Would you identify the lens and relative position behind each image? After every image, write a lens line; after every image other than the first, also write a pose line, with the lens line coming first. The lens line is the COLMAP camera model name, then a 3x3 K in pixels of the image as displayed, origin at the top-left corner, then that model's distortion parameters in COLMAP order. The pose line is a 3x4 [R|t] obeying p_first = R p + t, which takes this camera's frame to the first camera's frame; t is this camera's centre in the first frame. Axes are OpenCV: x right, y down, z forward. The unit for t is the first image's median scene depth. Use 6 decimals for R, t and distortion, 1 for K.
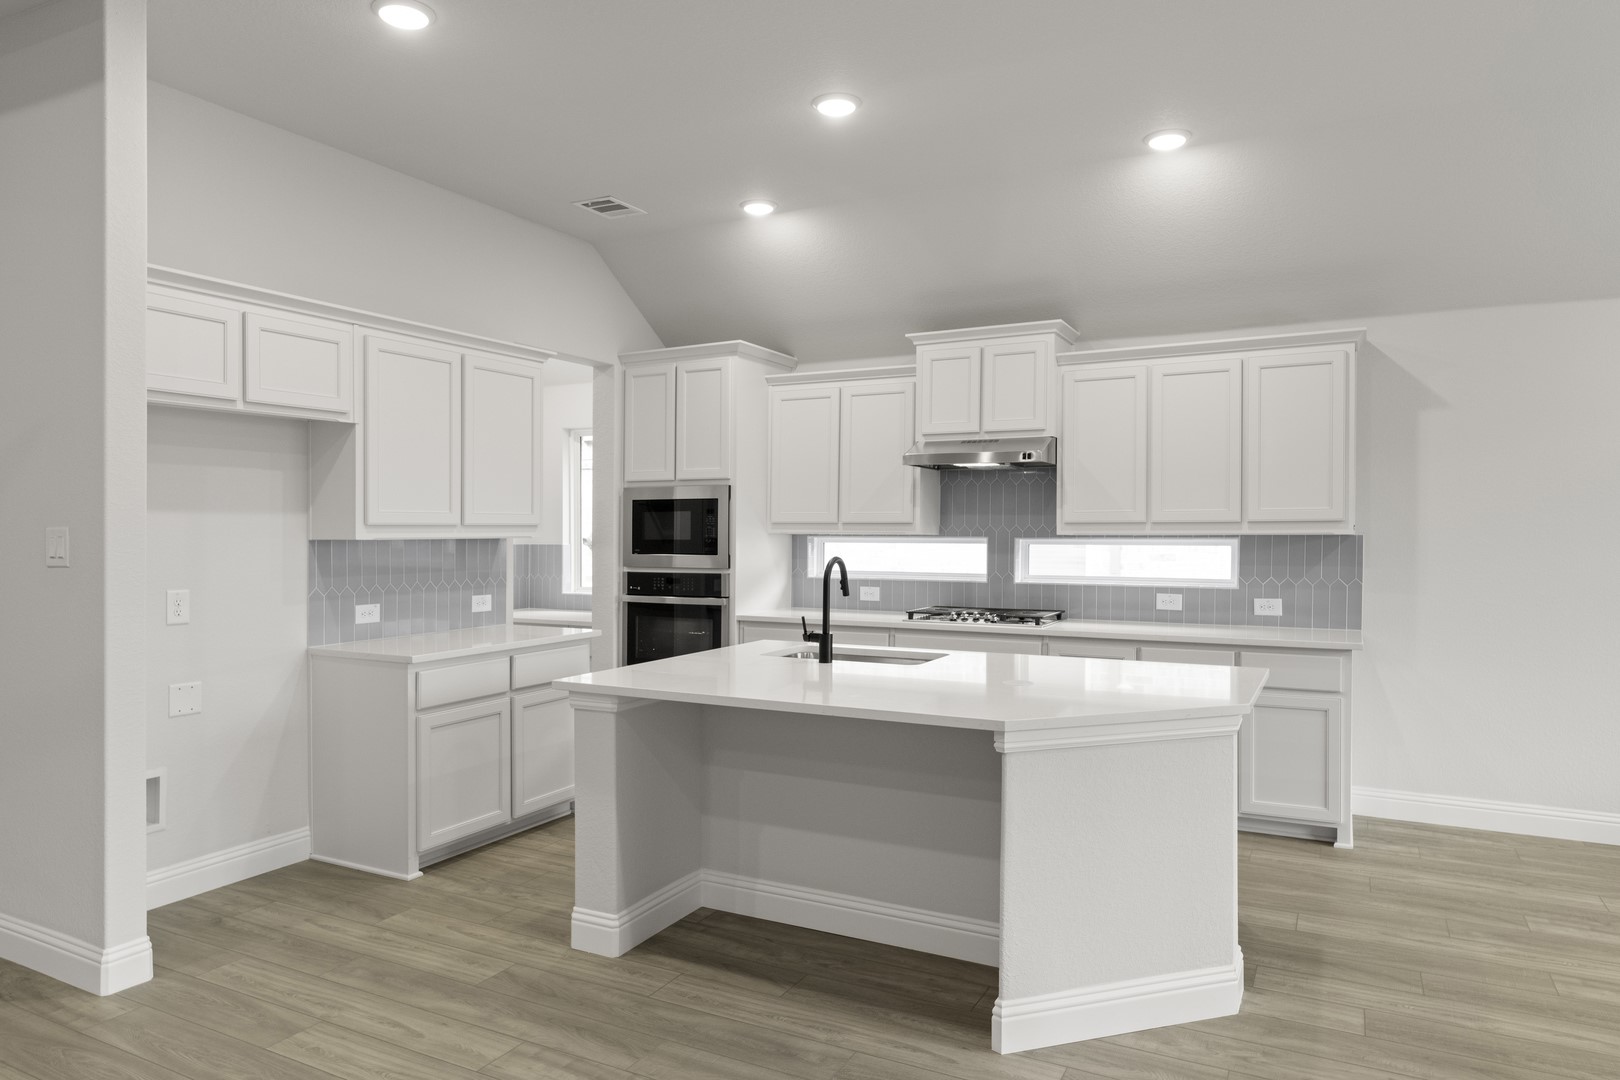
lens RADIAL K [[1025.6, 0, 816.0], [0, 1025.6, 524.5], [0, 0, 1]] dist [0.000896, -0.000852]
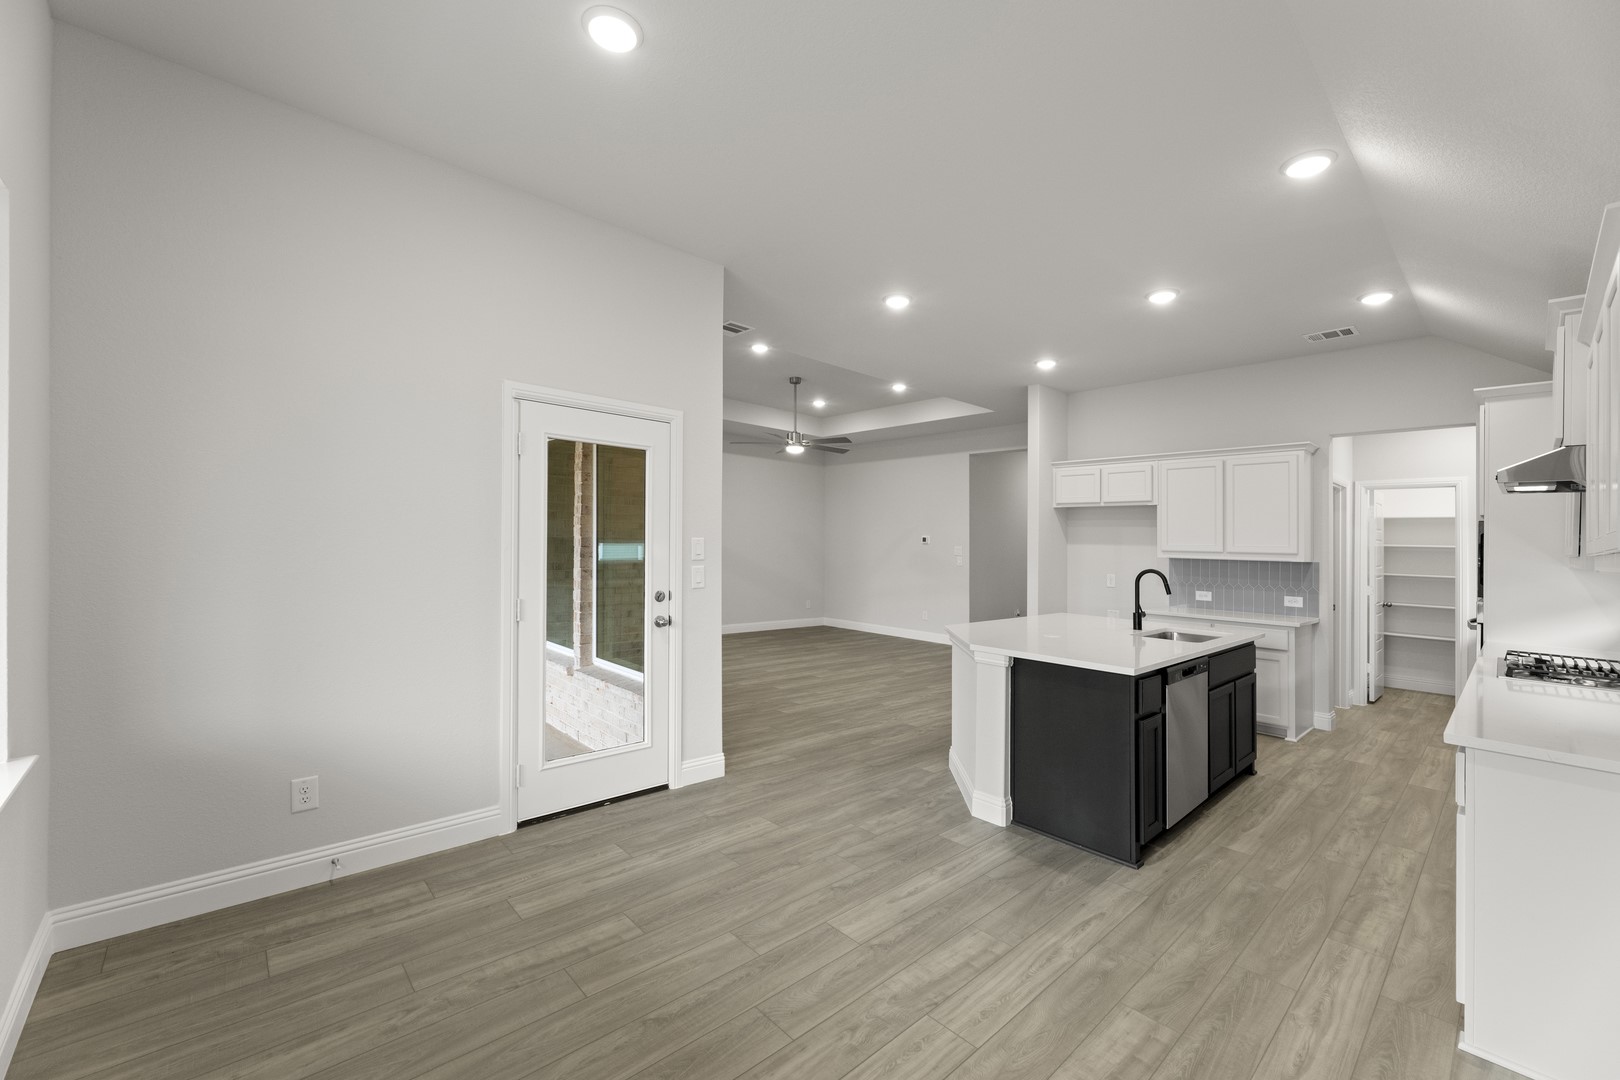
lens RADIAL K [[656.4, 0, 812.8], [0, 656.4, 542.1], [0, 0, 1]] dist [0.001916, 0.000089]
pose [[-0.350446, -0.011786, -0.936509, 1.089098], [-0.021871, 0.999751, -0.004398, 0.004721], [0.936328, 0.018941, -0.350616, 0.772448]]
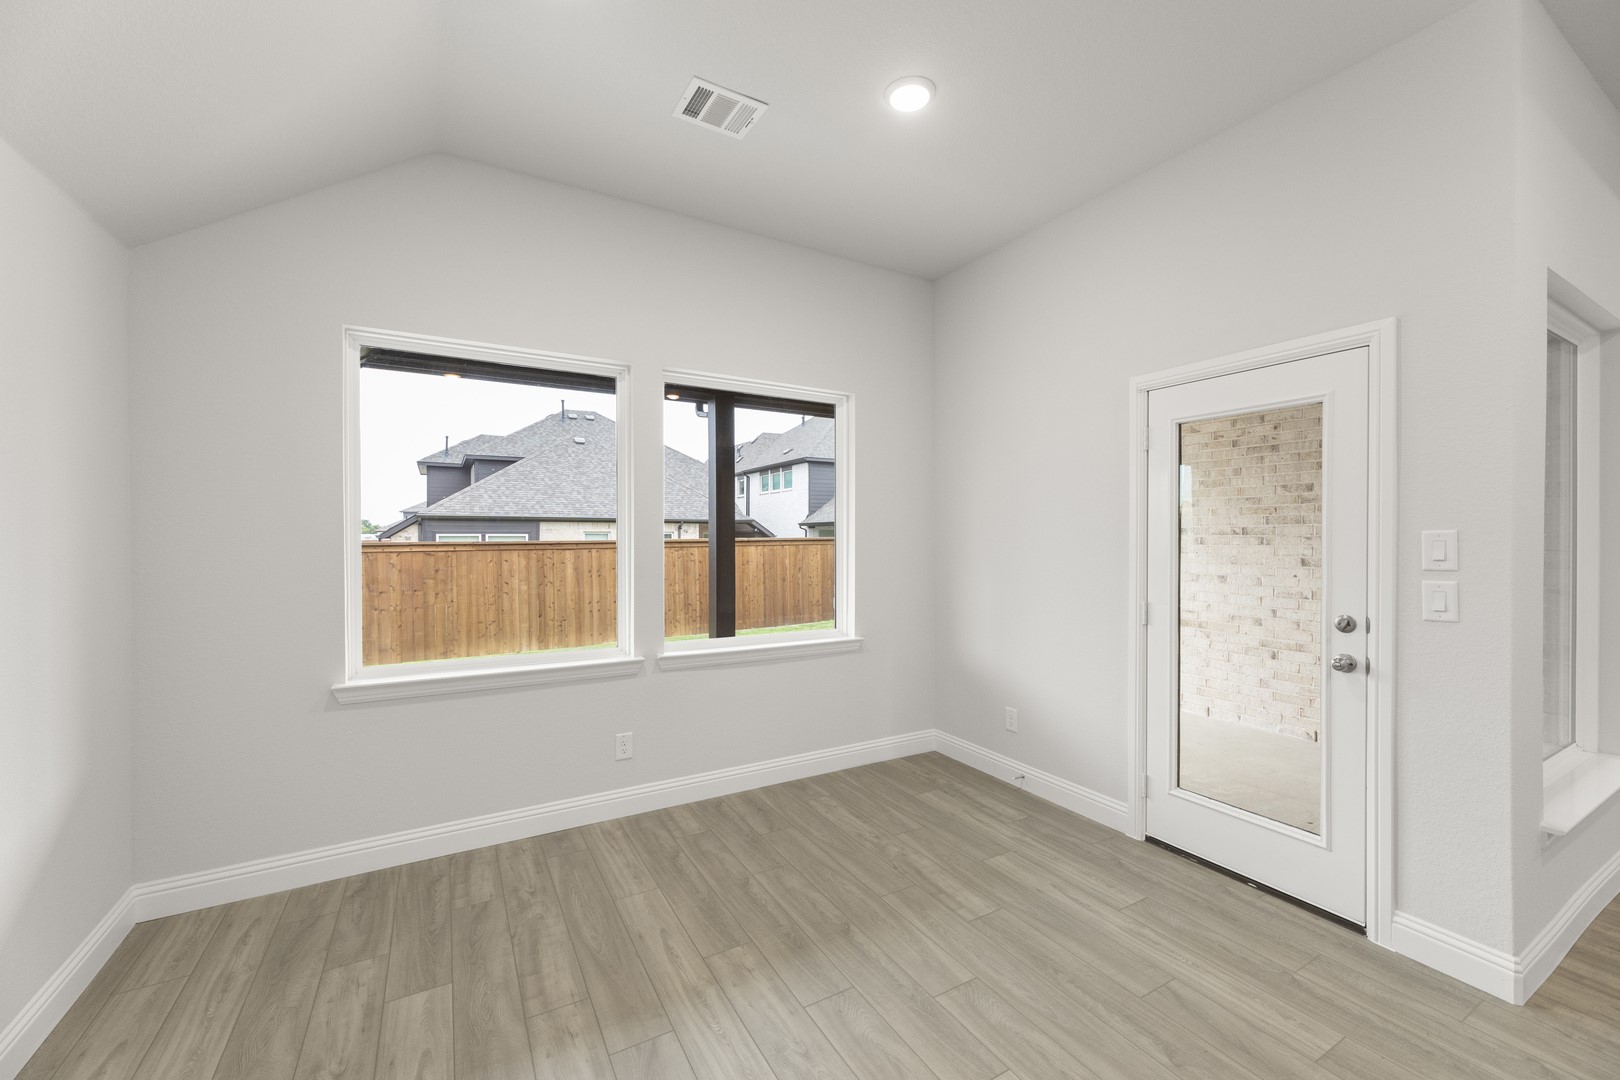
lens RADIAL K [[644.5, 0, 812.6], [0, 644.5, 562.8], [0, 0, 1]] dist [0.001968, 0.000042]
pose [[-0.838711, -0.023154, 0.544085, 0.452316], [-0.003006, 0.999277, 0.037890, 0.006045], [-0.544569, 0.030144, -0.838174, 0.974231]]
